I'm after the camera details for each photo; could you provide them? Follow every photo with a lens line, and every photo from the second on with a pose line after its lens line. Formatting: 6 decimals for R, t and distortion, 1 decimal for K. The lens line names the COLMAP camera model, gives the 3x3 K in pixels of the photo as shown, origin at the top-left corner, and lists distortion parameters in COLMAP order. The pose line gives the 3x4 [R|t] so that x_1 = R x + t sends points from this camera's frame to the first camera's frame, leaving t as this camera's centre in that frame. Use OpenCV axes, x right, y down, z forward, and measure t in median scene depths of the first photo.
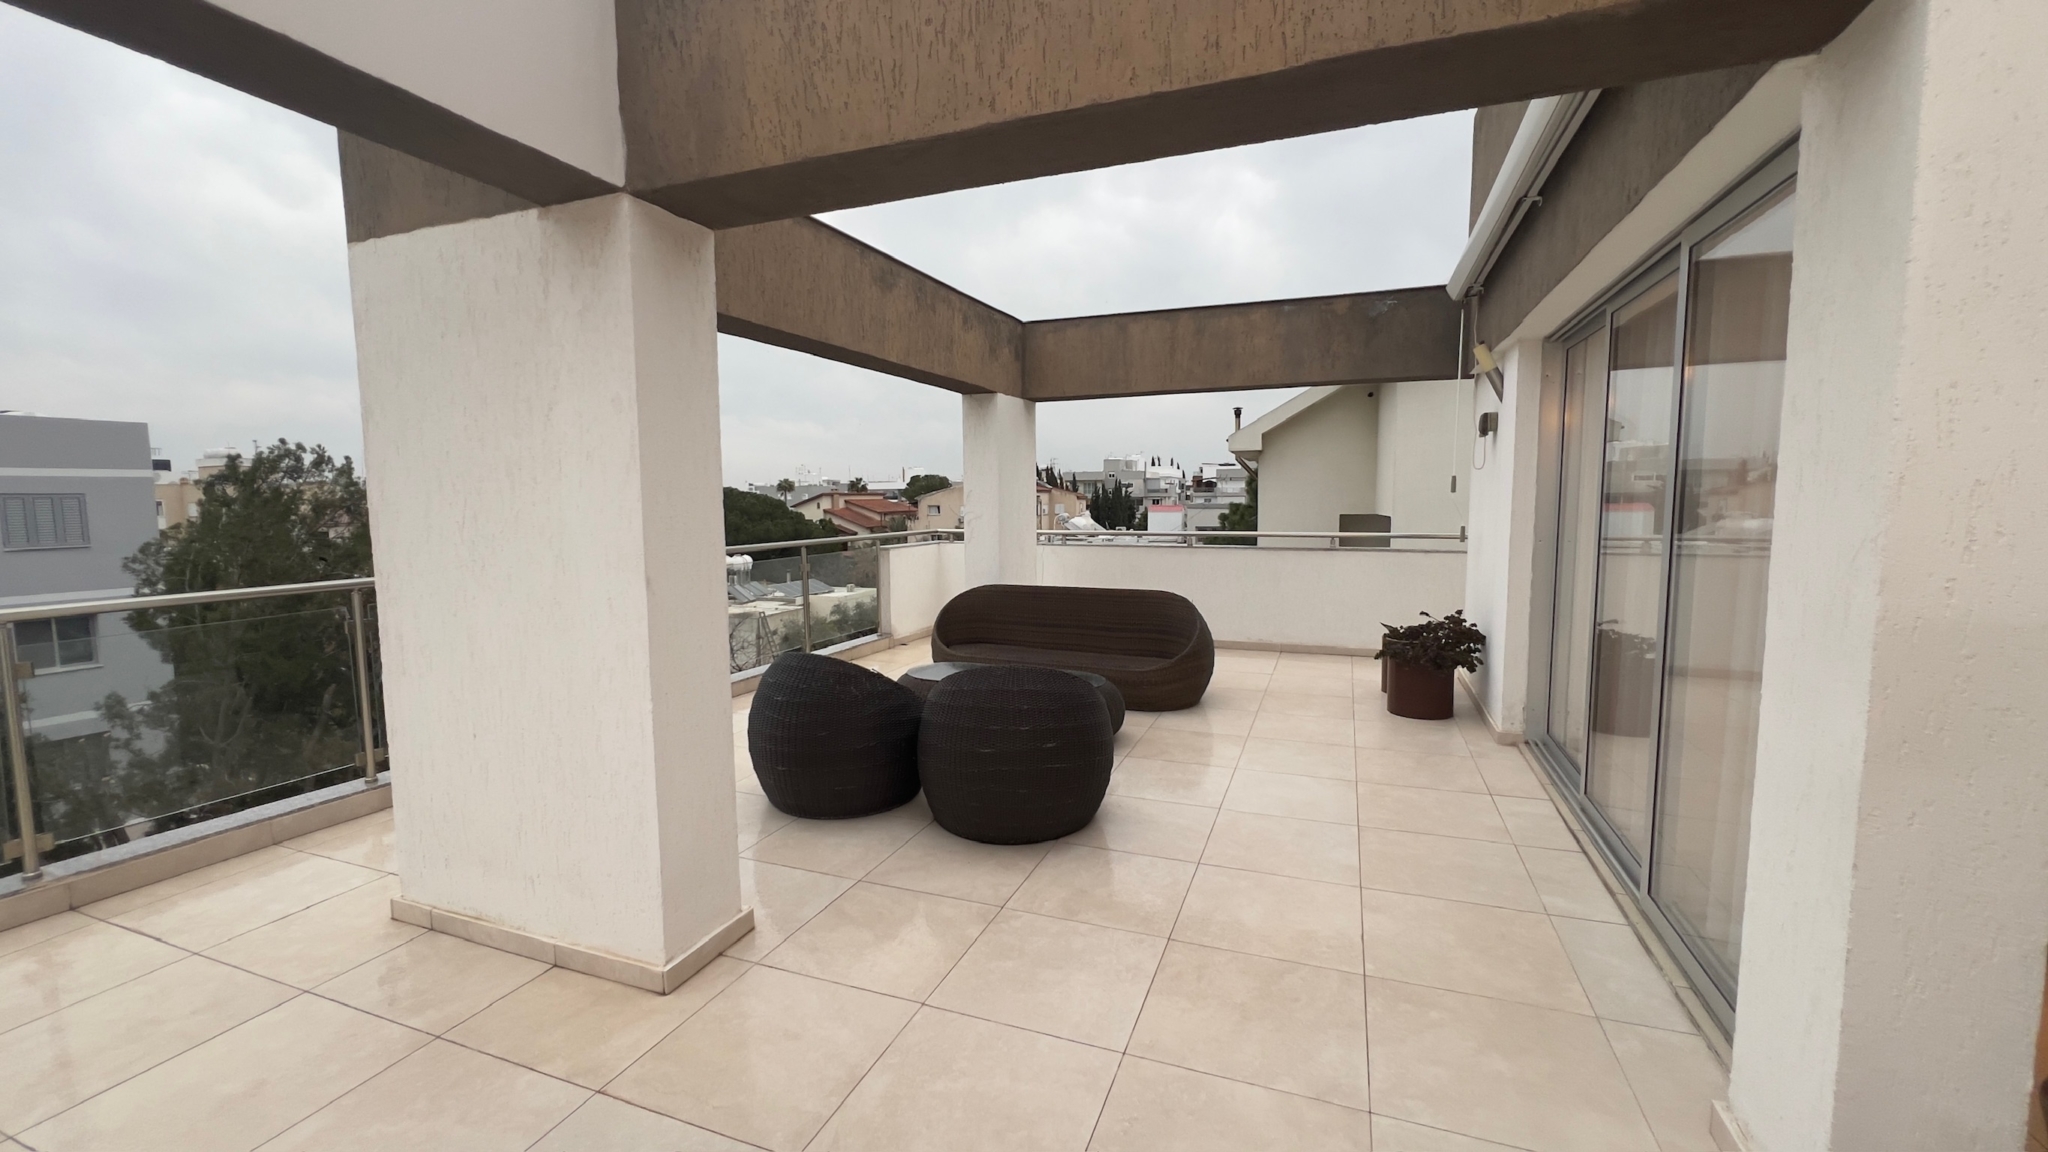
lens RADIAL K [[820.6, 0, 1019.7], [0, 820.6, 571.4], [0, 0, 1]] dist [0.000383, 0.000135]
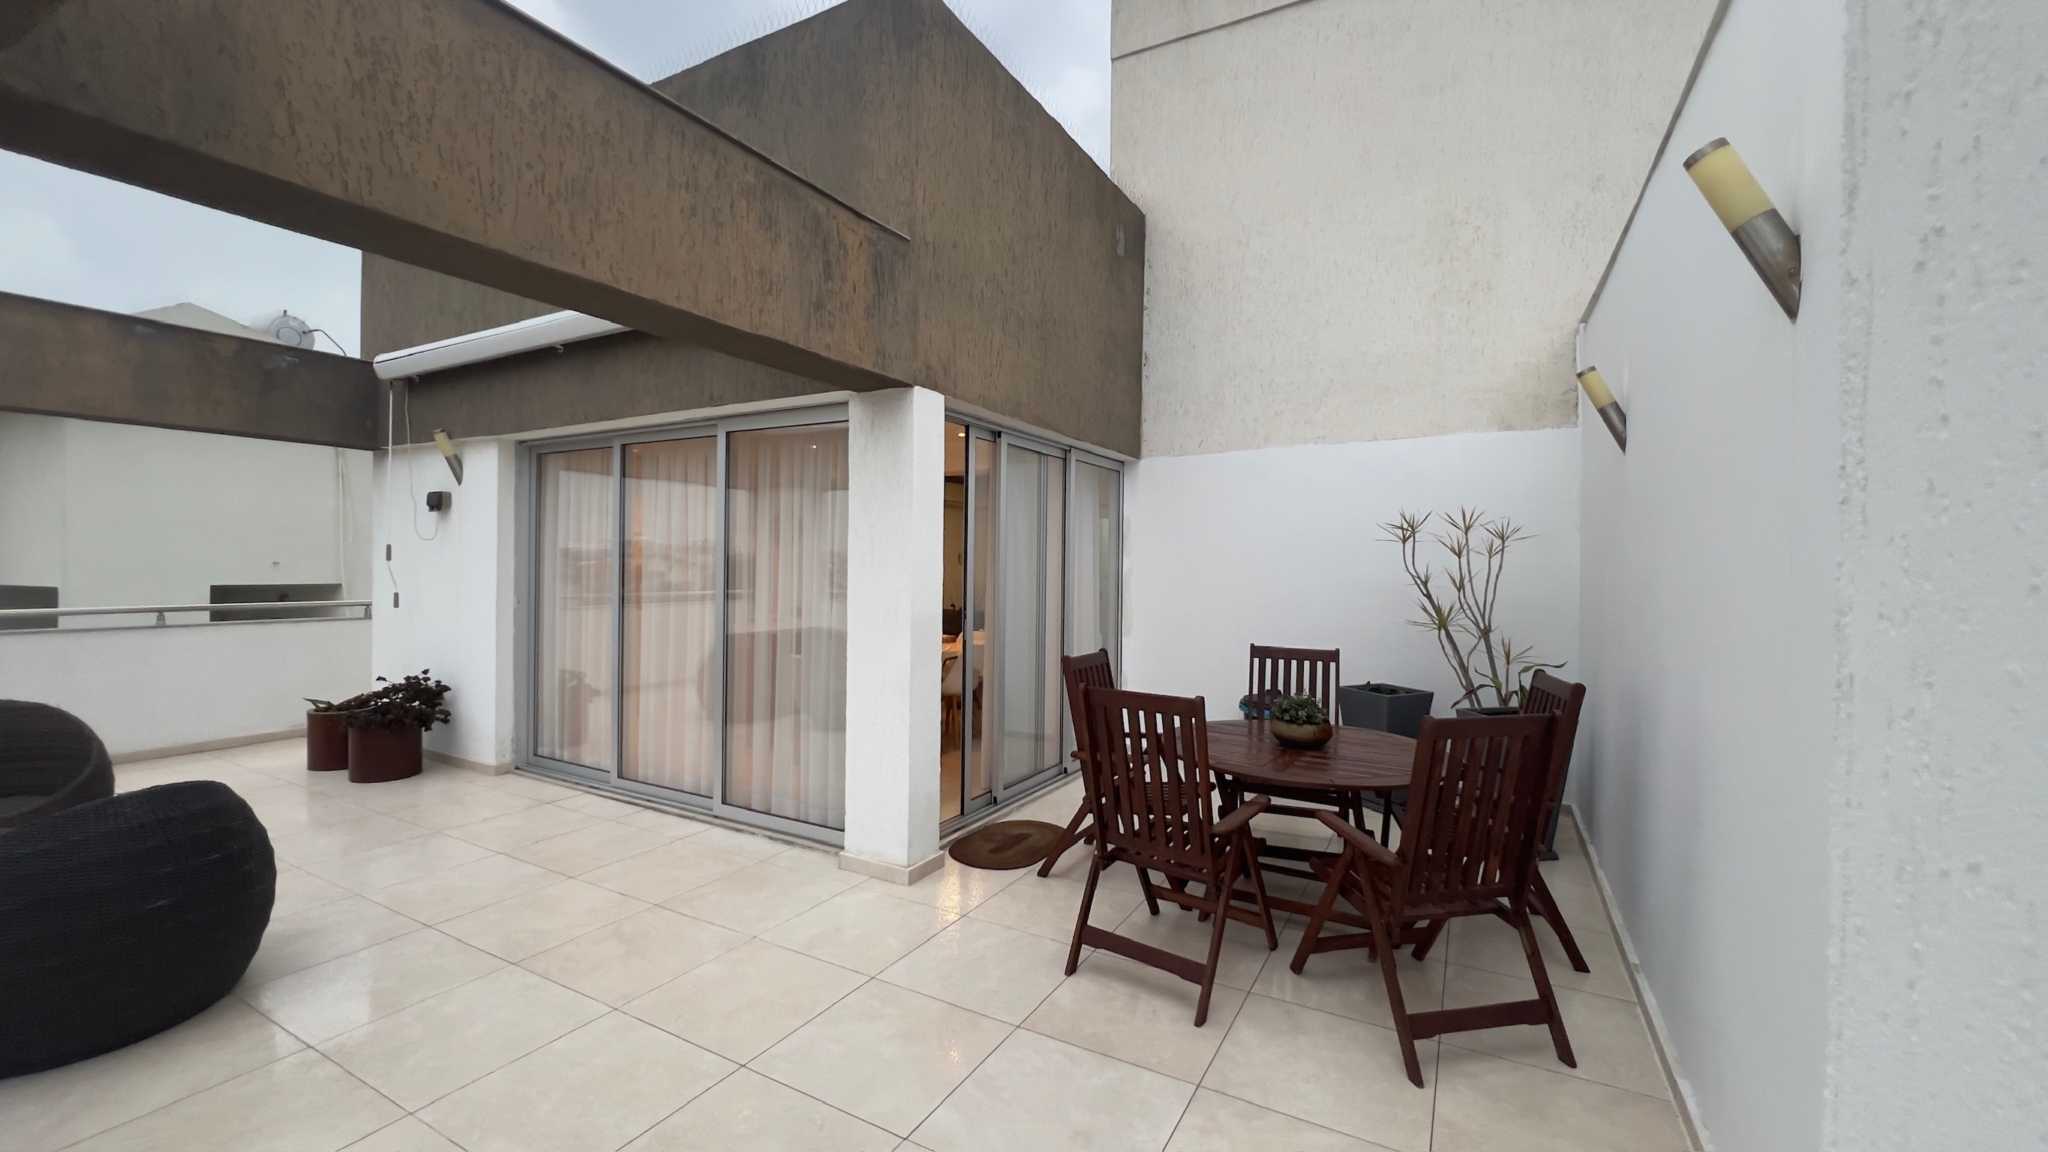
lens RADIAL K [[820.6, 0, 1019.7], [0, 820.6, 571.4], [0, 0, 1]] dist [0.000383, 0.000135]
pose [[0.132661, 0.002654, 0.991158, -0.509185], [0.077425, 0.996913, -0.013032, -0.008881], [-0.988133, 0.078469, 0.132046, 0.083266]]
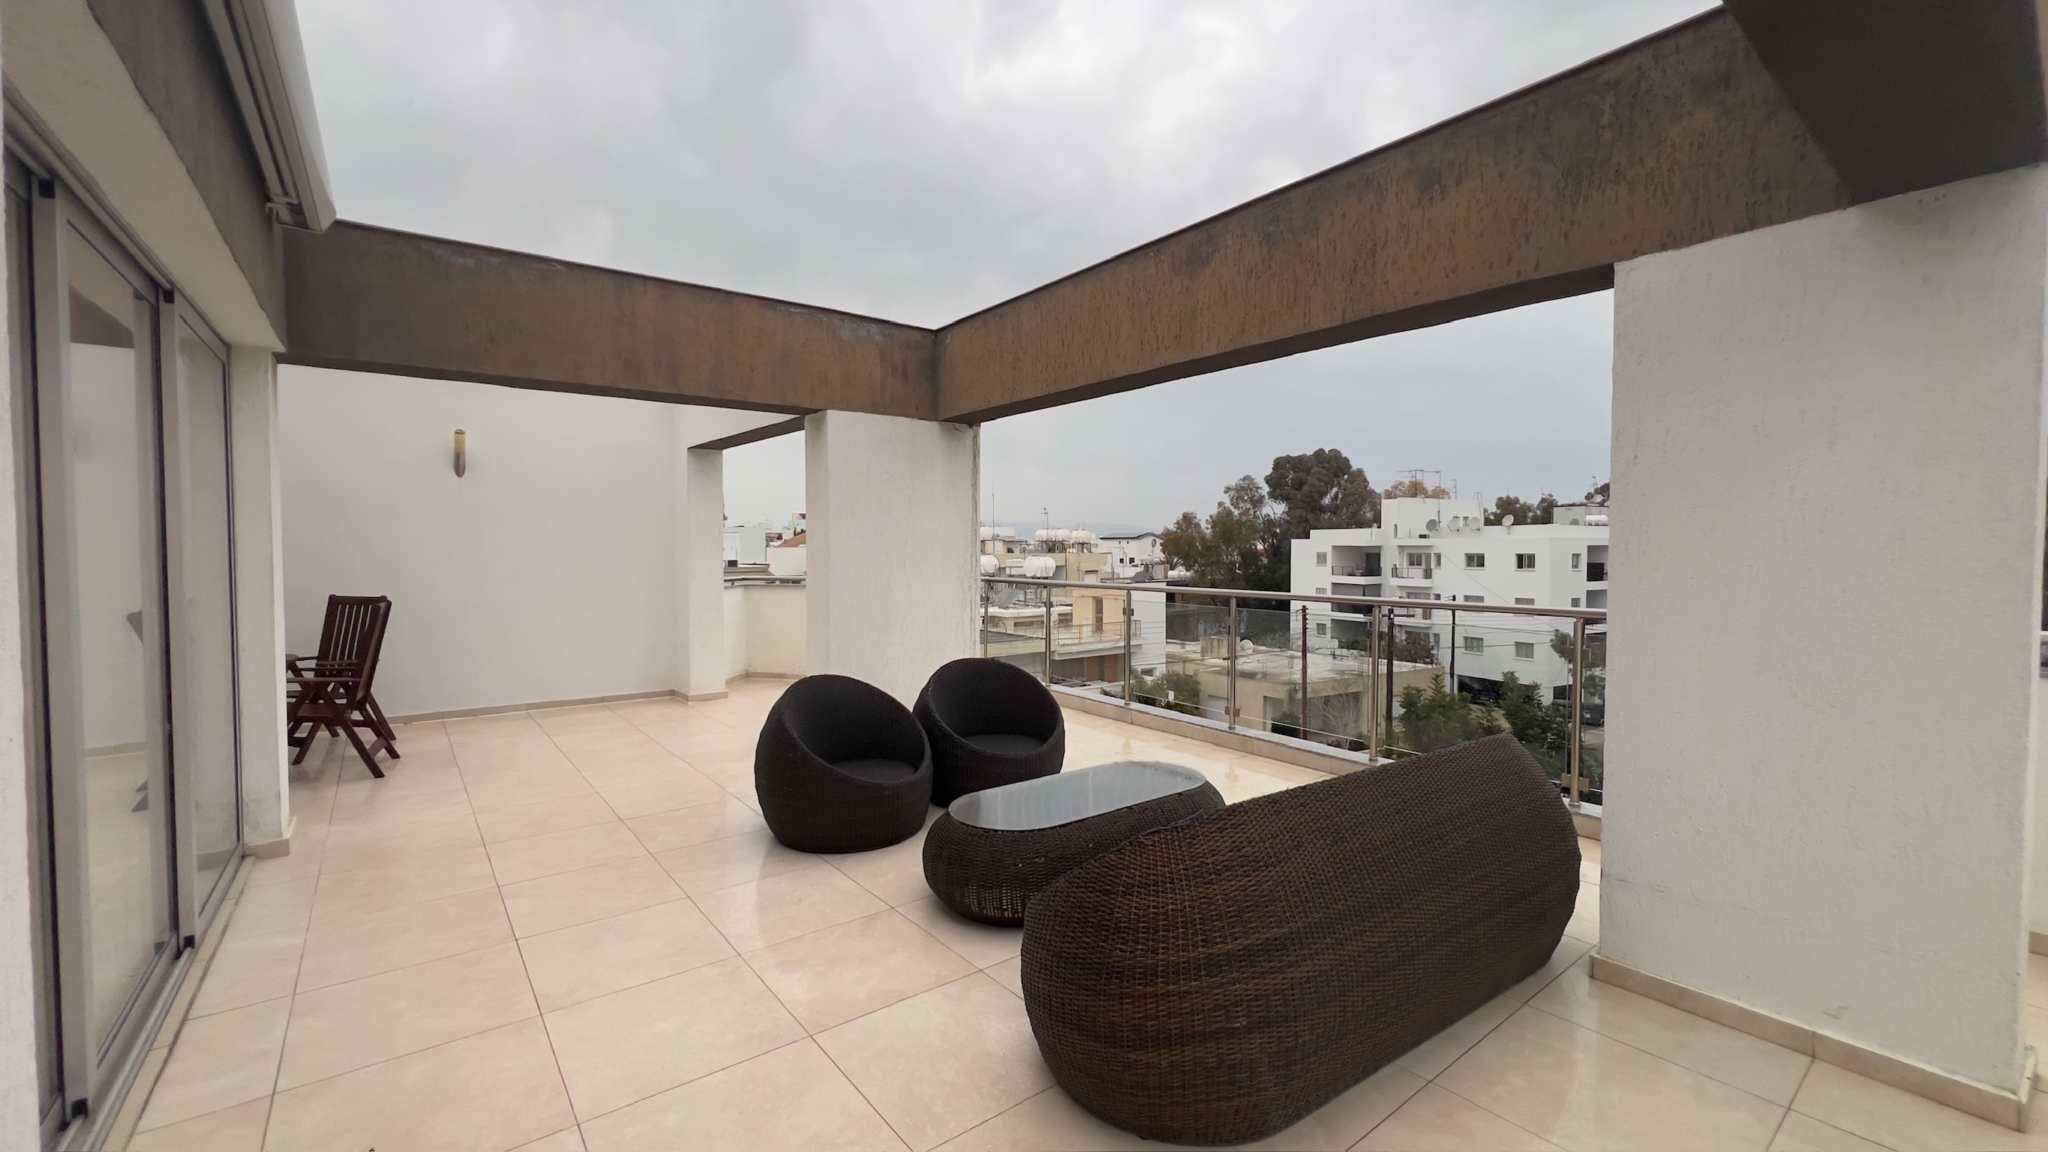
lens RADIAL K [[820.6, 0, 1019.7], [0, 820.6, 571.4], [0, 0, 1]] dist [0.000383, 0.000135]
pose [[-0.508613, 0.039618, -0.860083, 0.676763], [-0.073406, 0.993308, 0.089164, -0.131583], [0.857860, 0.108485, -0.502301, 1.442068]]
